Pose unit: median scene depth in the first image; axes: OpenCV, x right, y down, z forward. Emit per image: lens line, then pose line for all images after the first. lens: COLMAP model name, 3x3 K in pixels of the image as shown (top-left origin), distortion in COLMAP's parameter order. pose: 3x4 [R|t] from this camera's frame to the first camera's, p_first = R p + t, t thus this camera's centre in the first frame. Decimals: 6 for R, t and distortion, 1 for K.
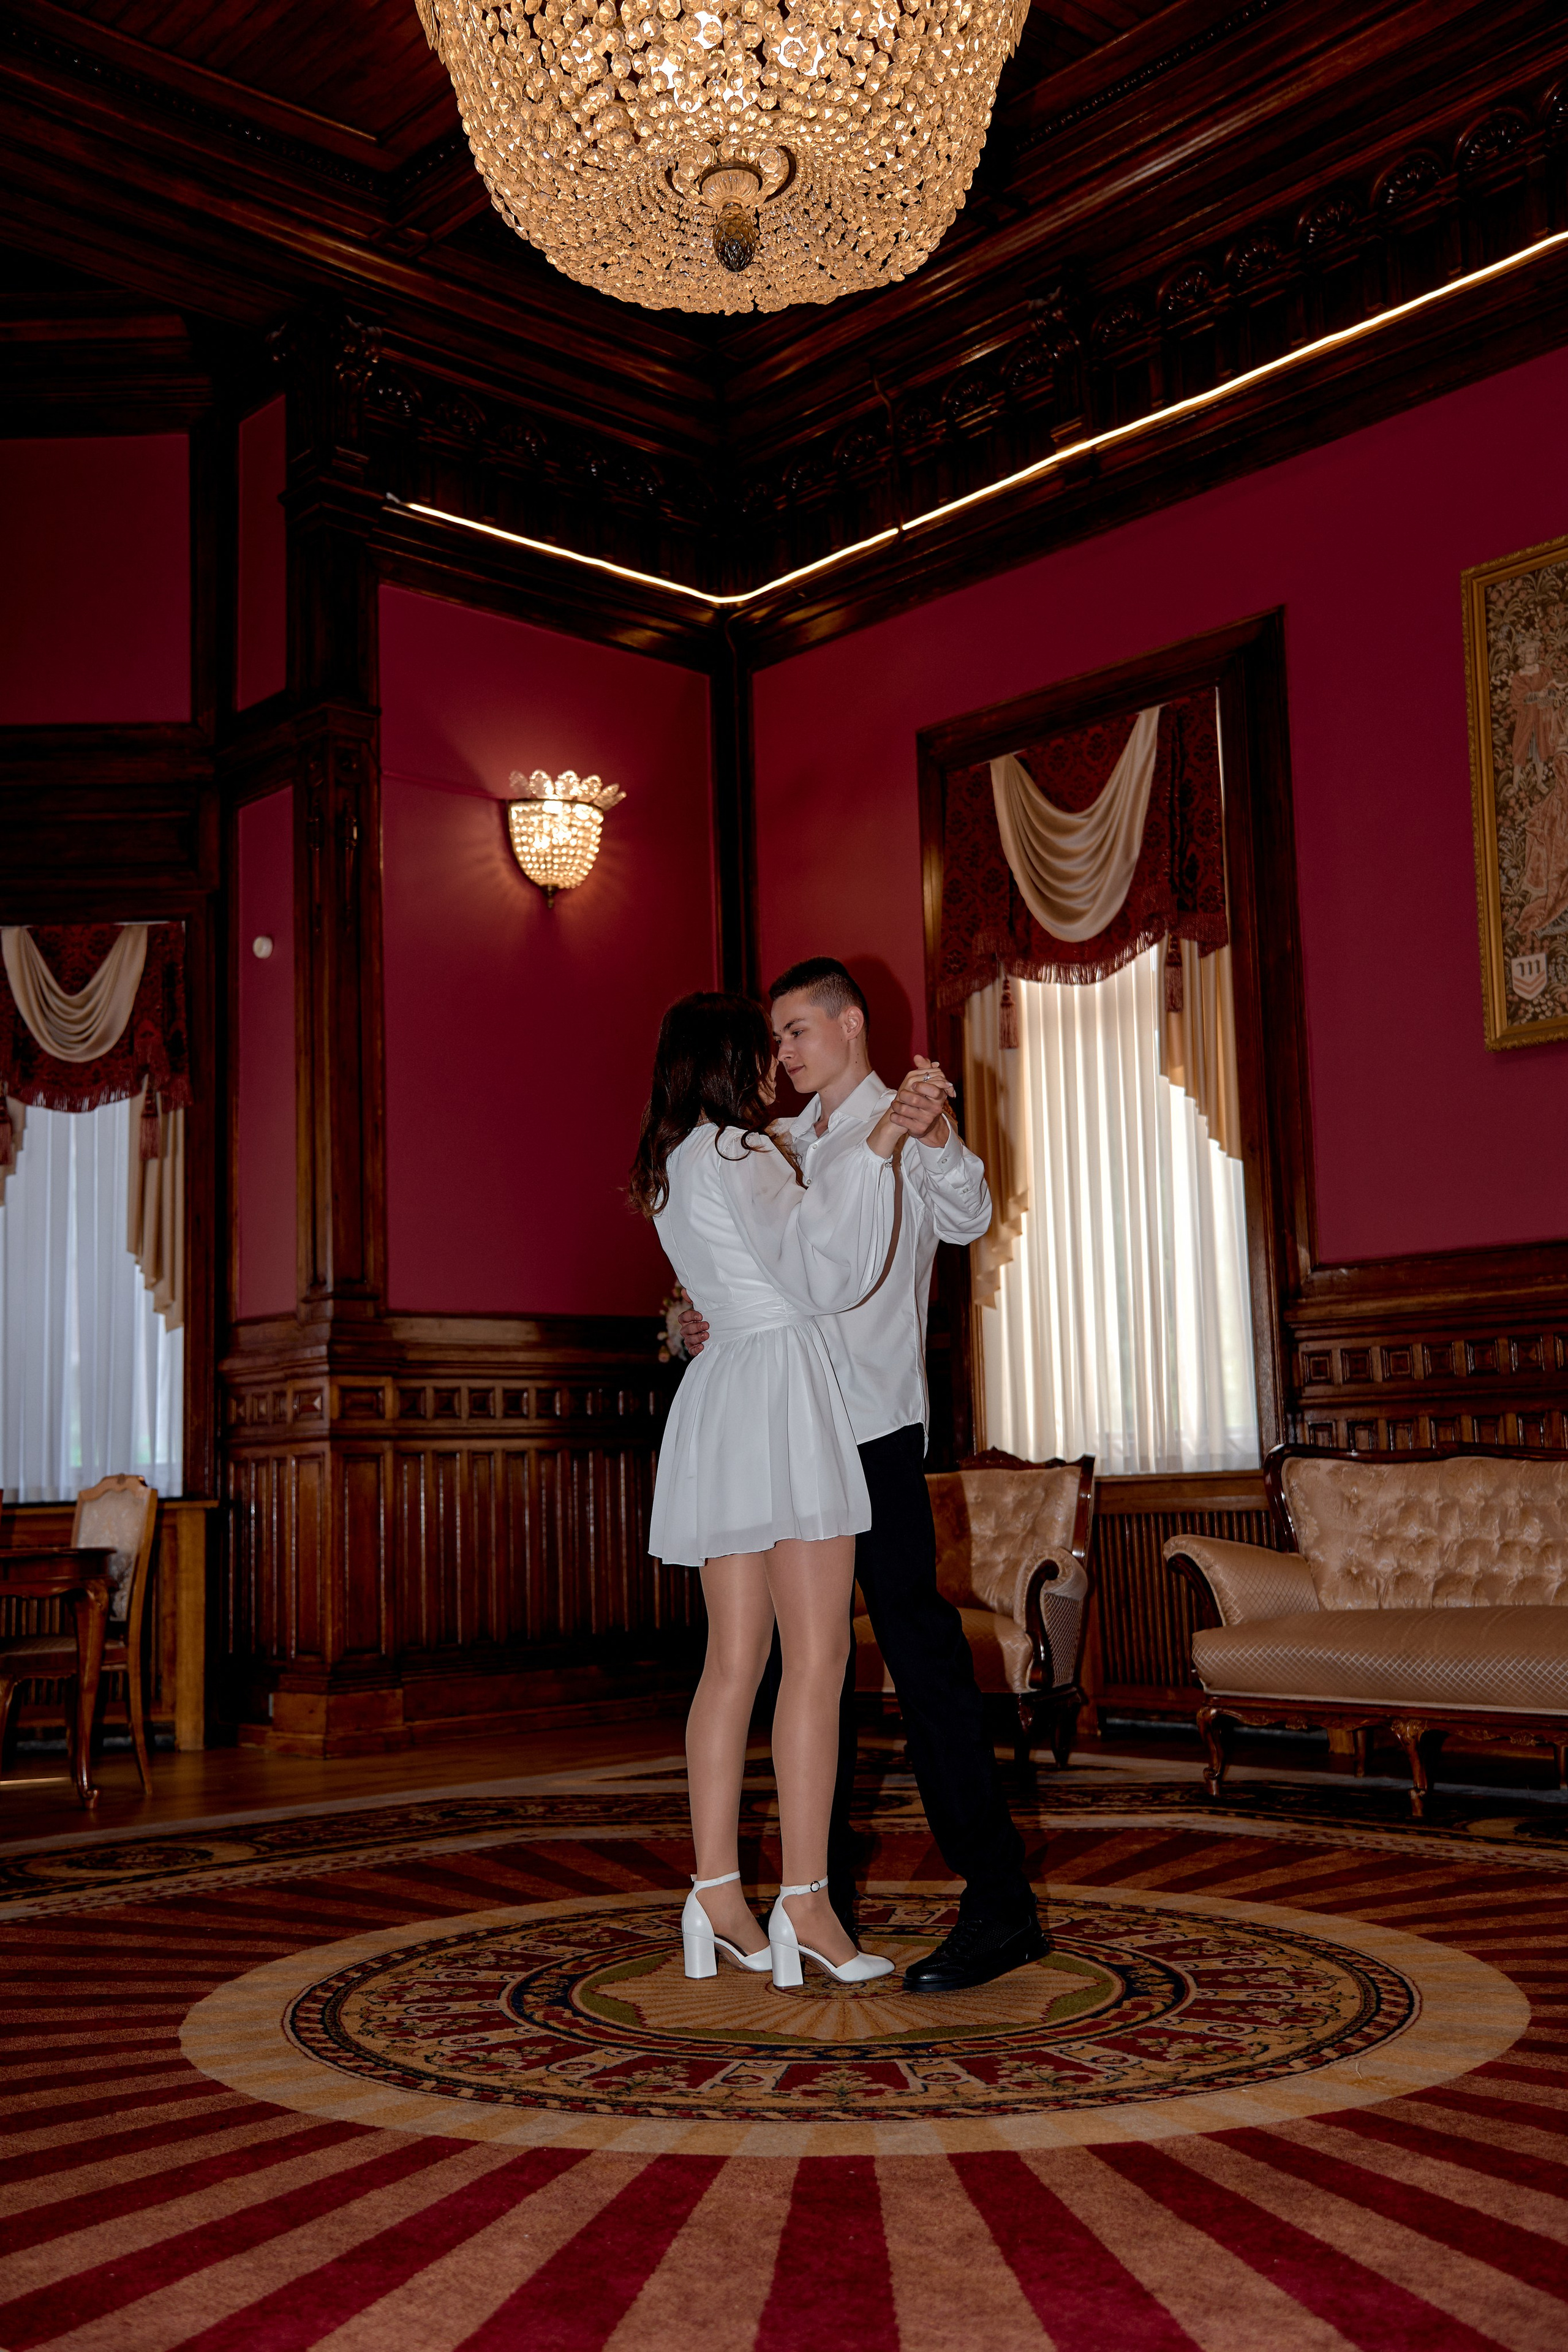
lens RADIAL K [[2444.1, 0, 786.6], [0, 2444.1, 1181.1], [0, 0, 1]] dist [0.005555, 0.000000]
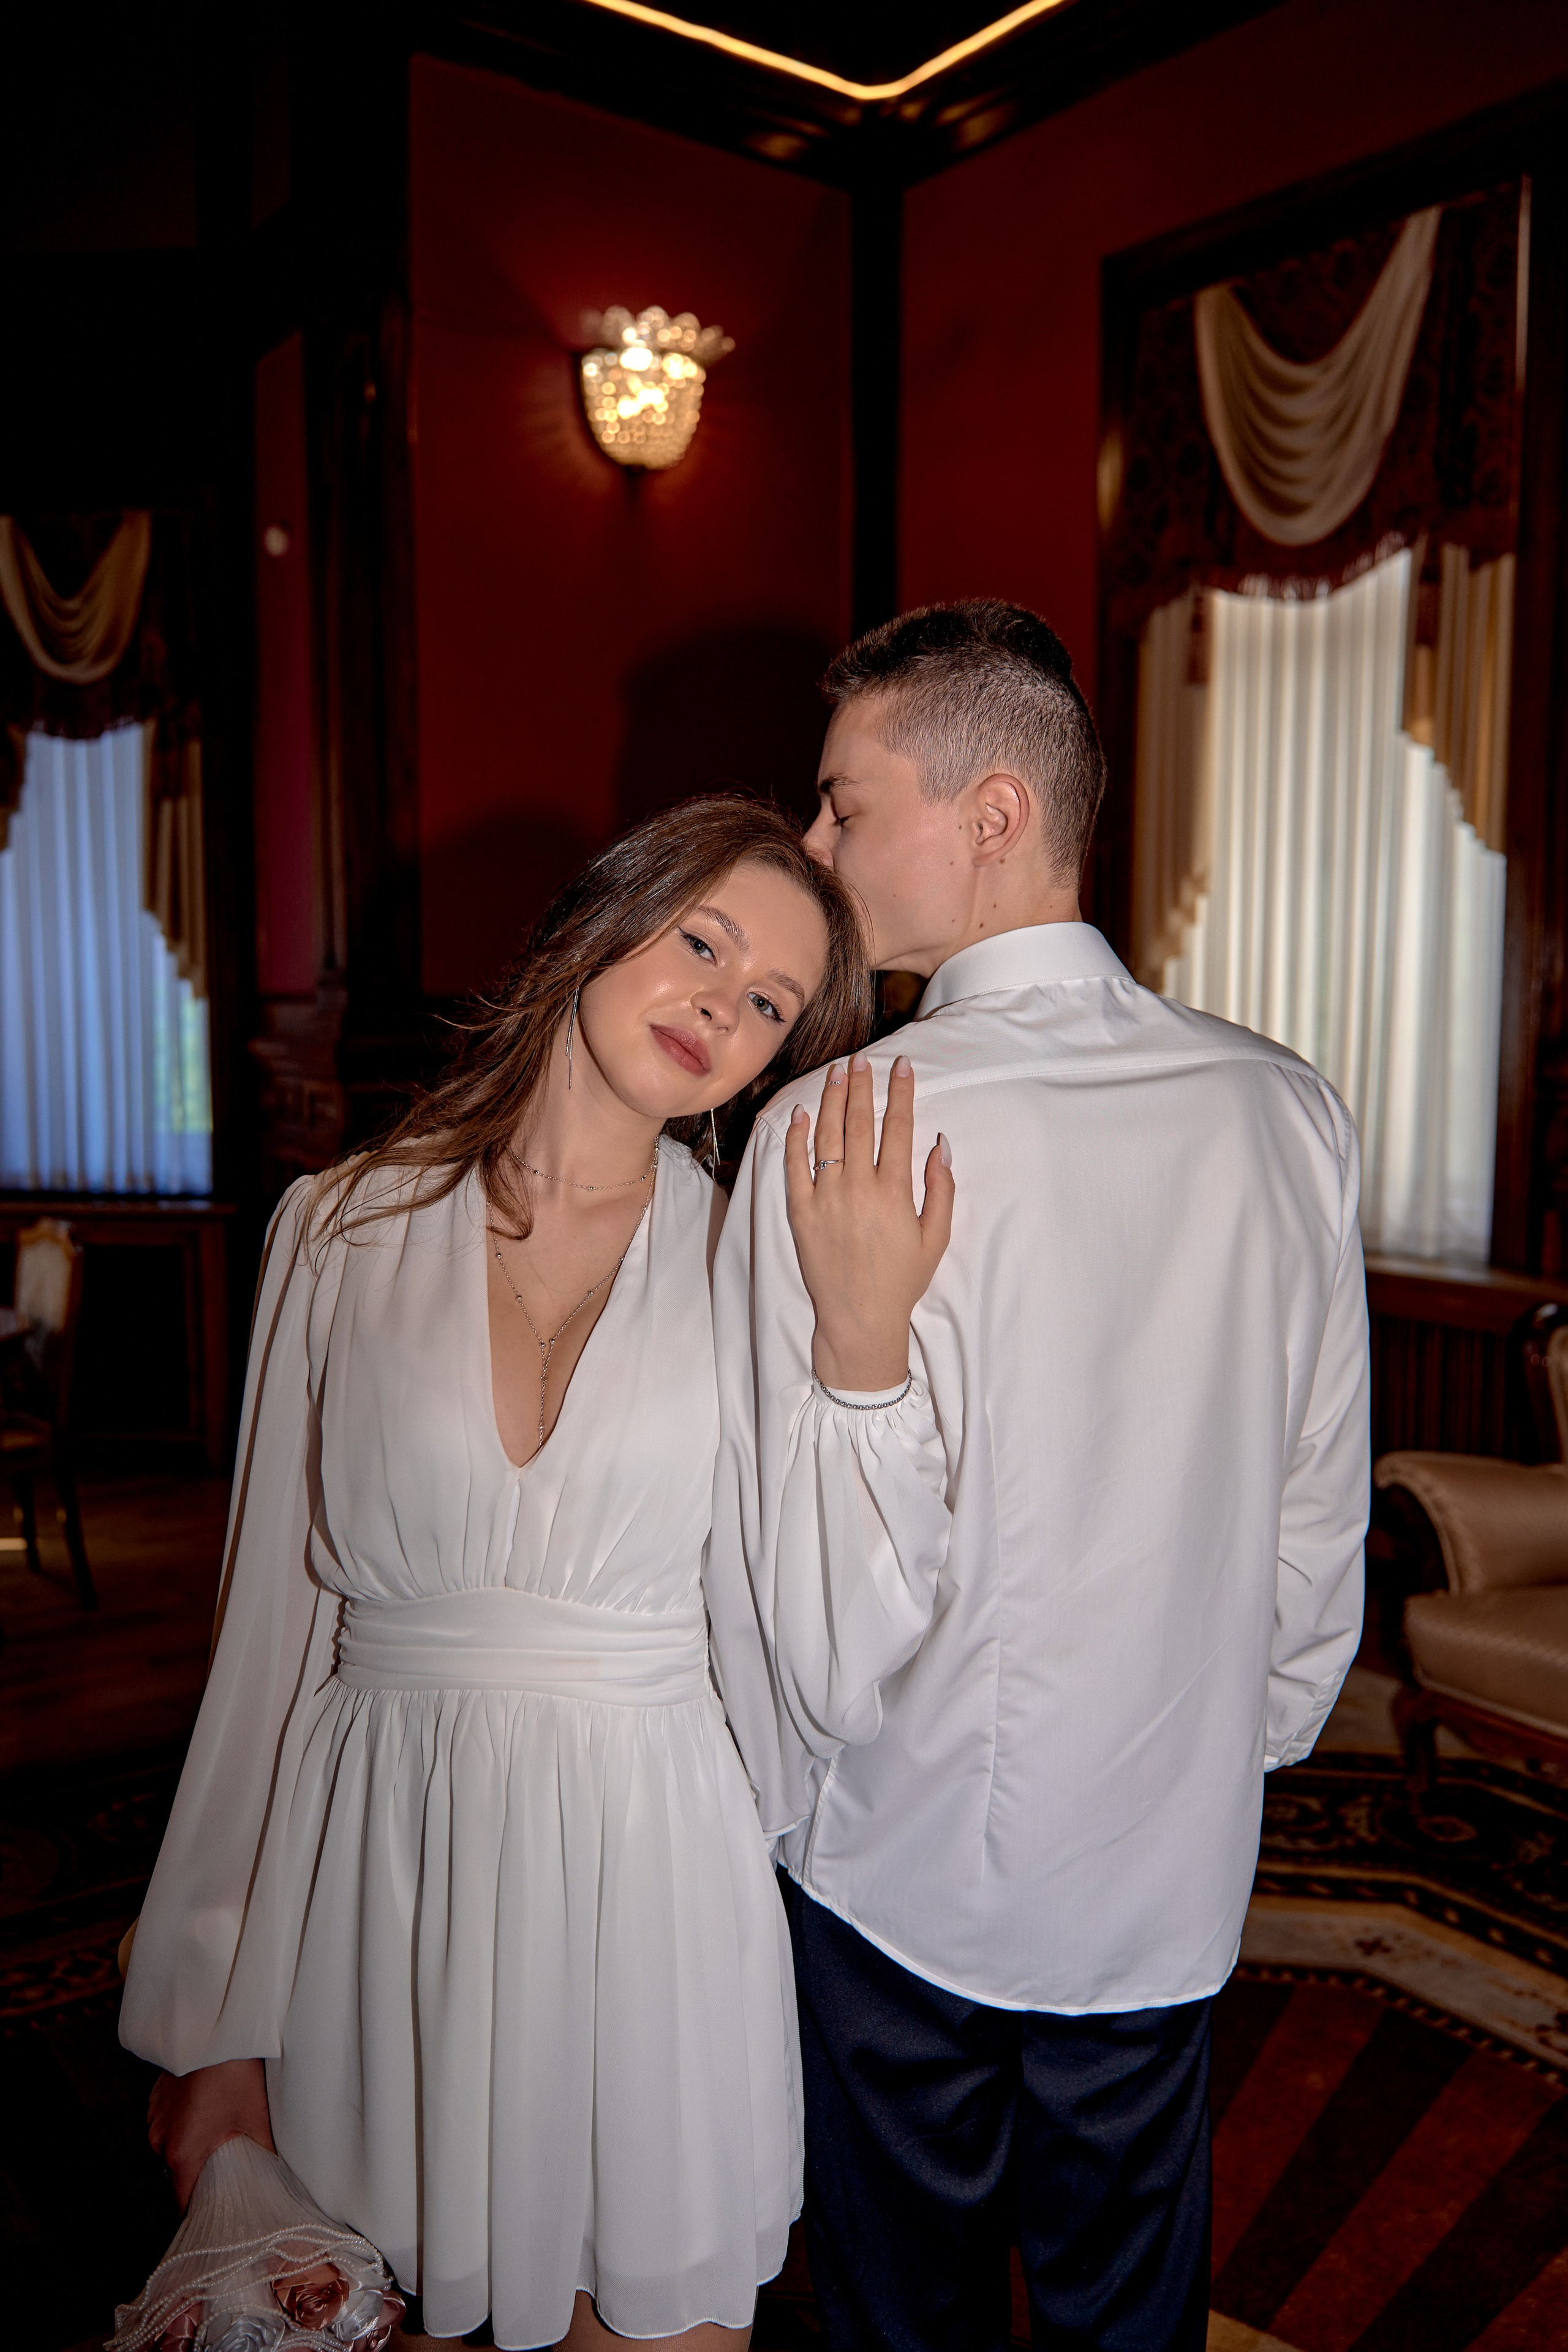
lens RADIAL K [[1890.6, 0, 780.3], [0, 1890.6, 1165.4], [0, 0, 1]] dist [-0.042930, 0.026924]
pose [[0.993206, 0.044563, -0.107495, 0.030521], [-0.017832, 0.971141, 0.237839, -0.045973], [0.114992, -0.234306, 0.965338, 0.370295]]
